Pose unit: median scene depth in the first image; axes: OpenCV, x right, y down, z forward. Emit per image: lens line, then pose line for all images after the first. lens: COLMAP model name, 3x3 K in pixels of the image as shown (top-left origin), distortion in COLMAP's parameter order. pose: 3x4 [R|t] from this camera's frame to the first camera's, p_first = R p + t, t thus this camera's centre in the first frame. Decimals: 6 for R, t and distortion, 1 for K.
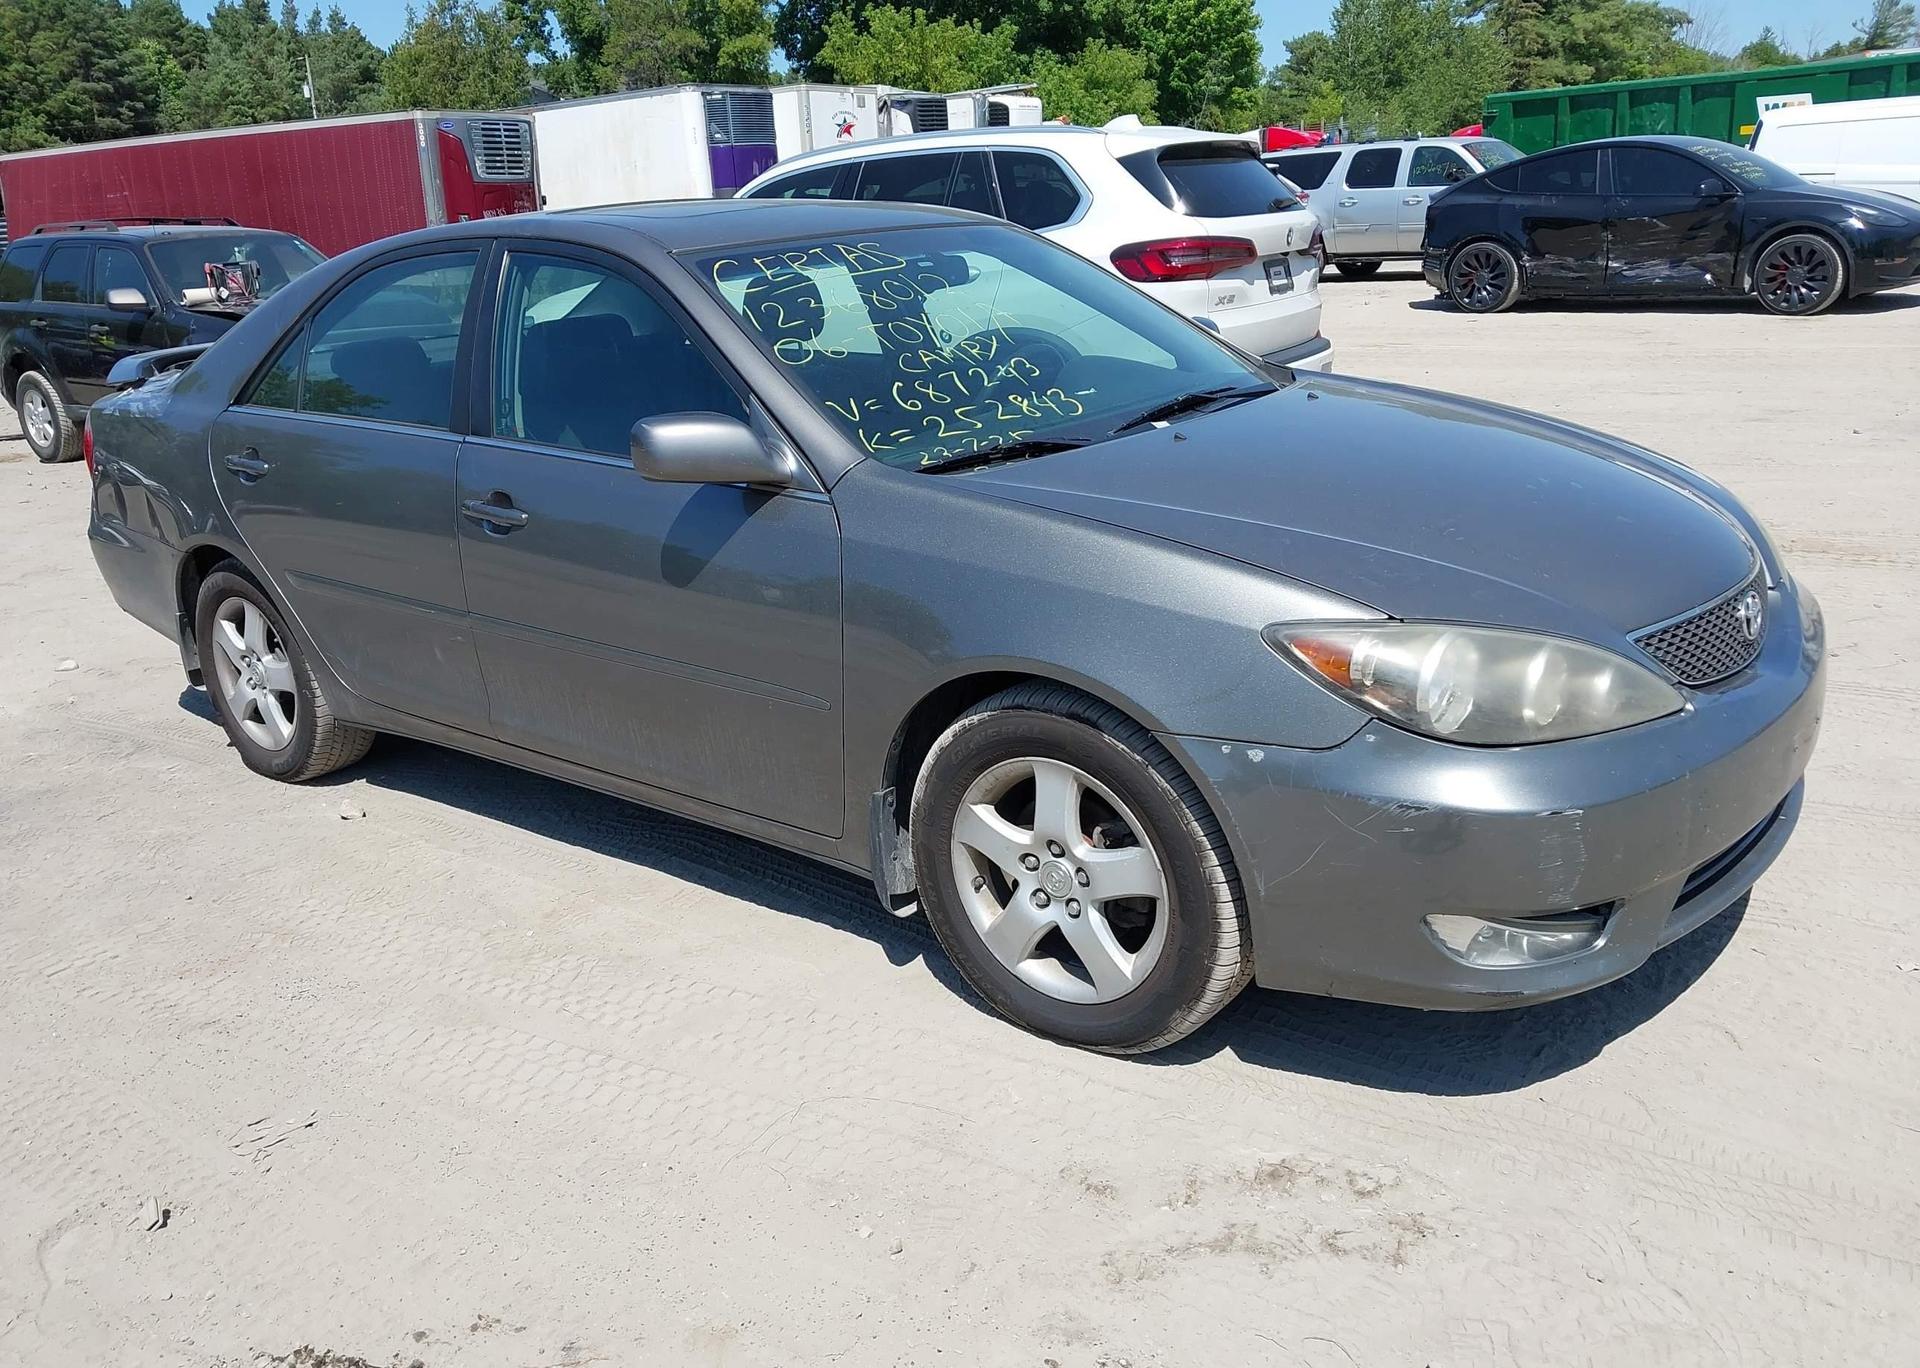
lens RADIAL K [[1450.8, 0, 960.0], [0, 1450.8, 684.0], [0, 0, 1]] dist [0.007670, -0.005961]
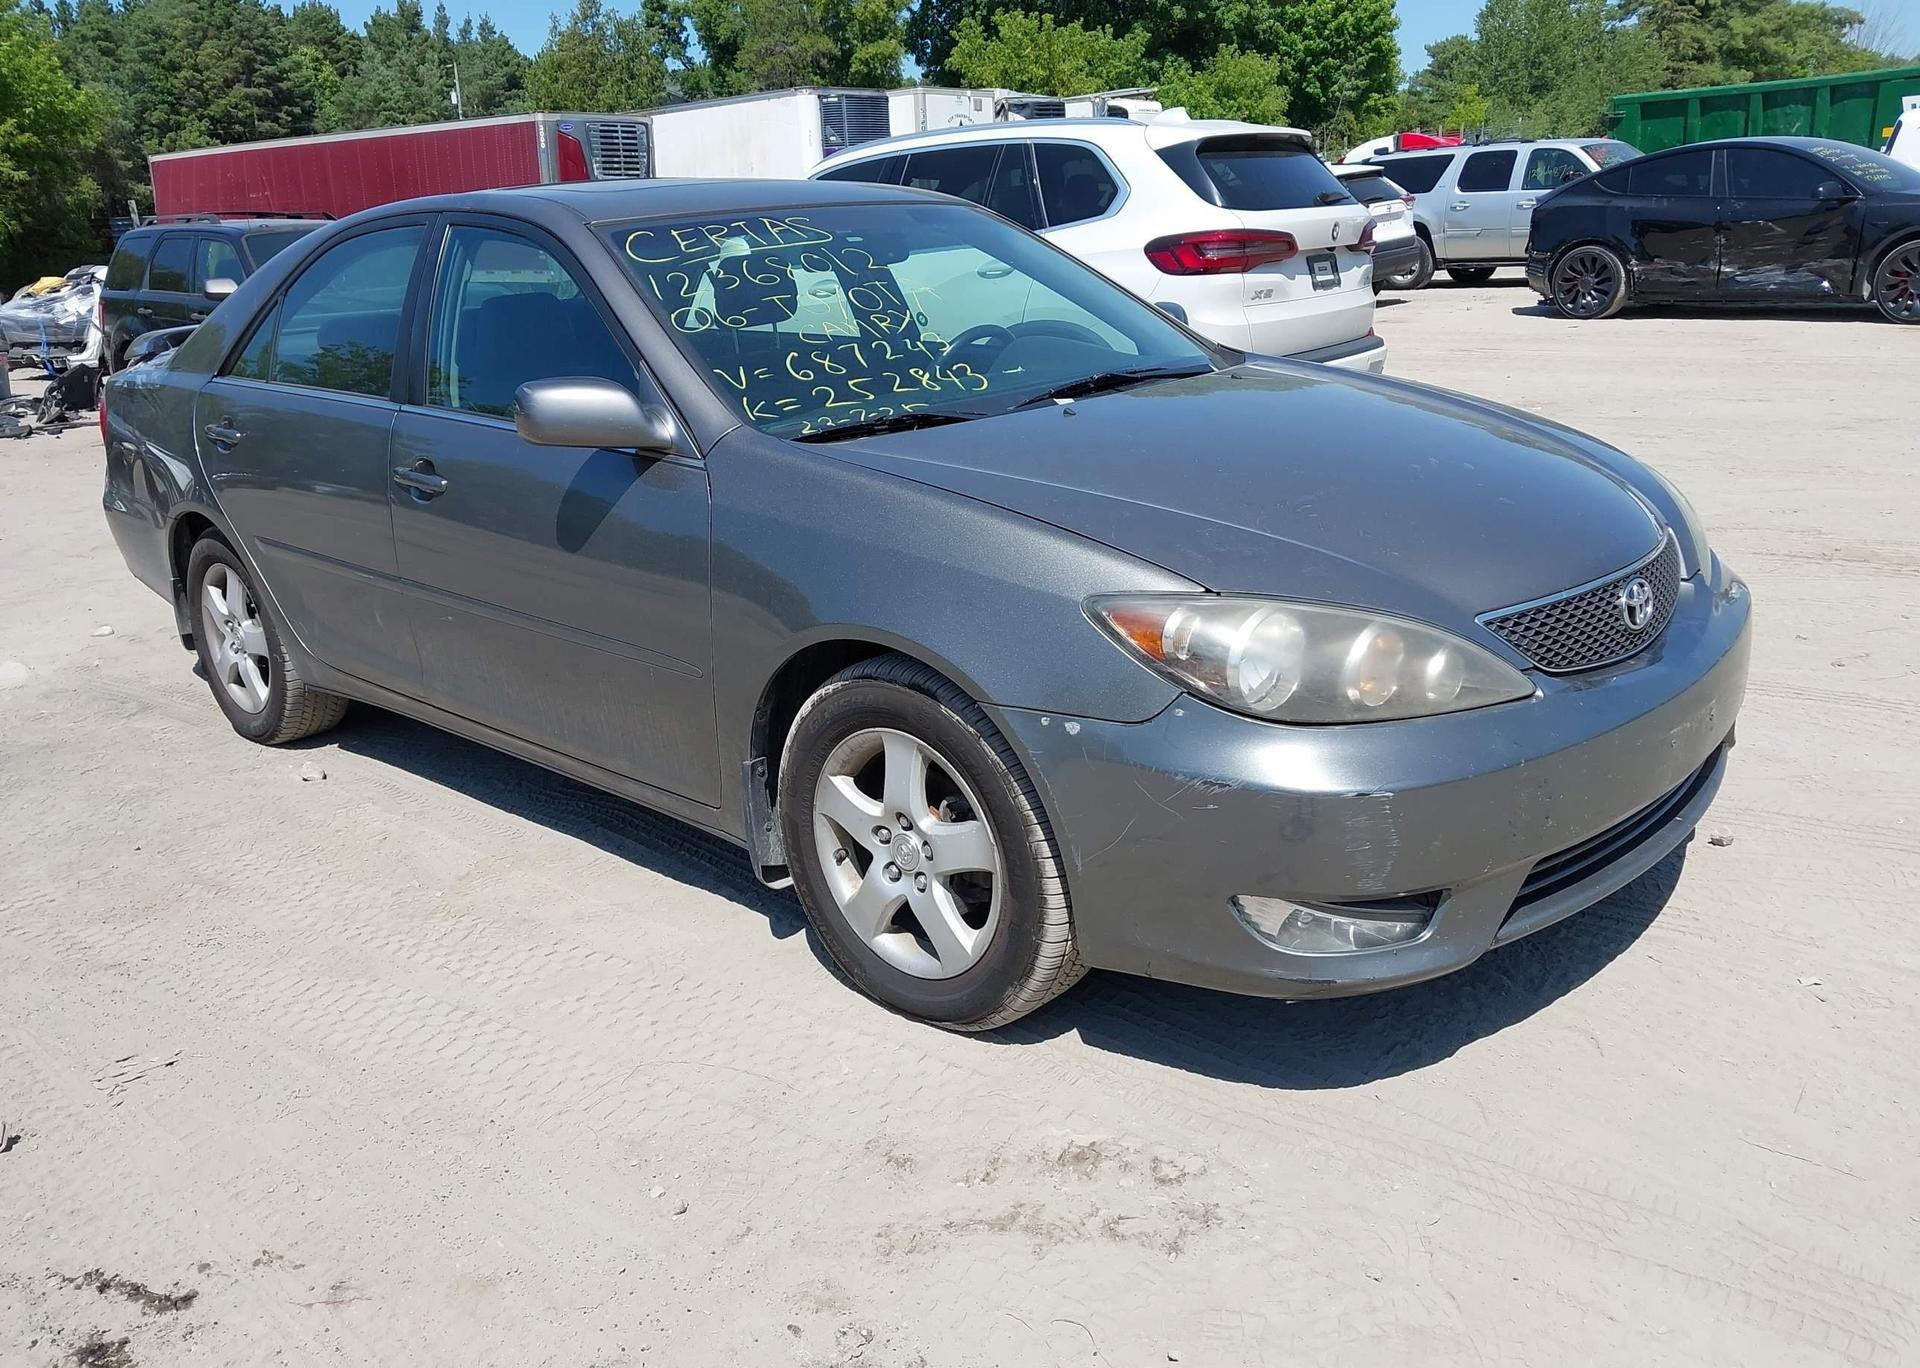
lens RADIAL K [[1453.2, 0, 960.0], [0, 1453.2, 684.0], [0, 0, 1]] dist [0.007131, -0.007257]
pose [[0.996830, 0.029482, -0.073894, 0.144821], [-0.029722, 0.999556, -0.002140, 0.017317], [0.073798, 0.004330, 0.997264, 0.012352]]
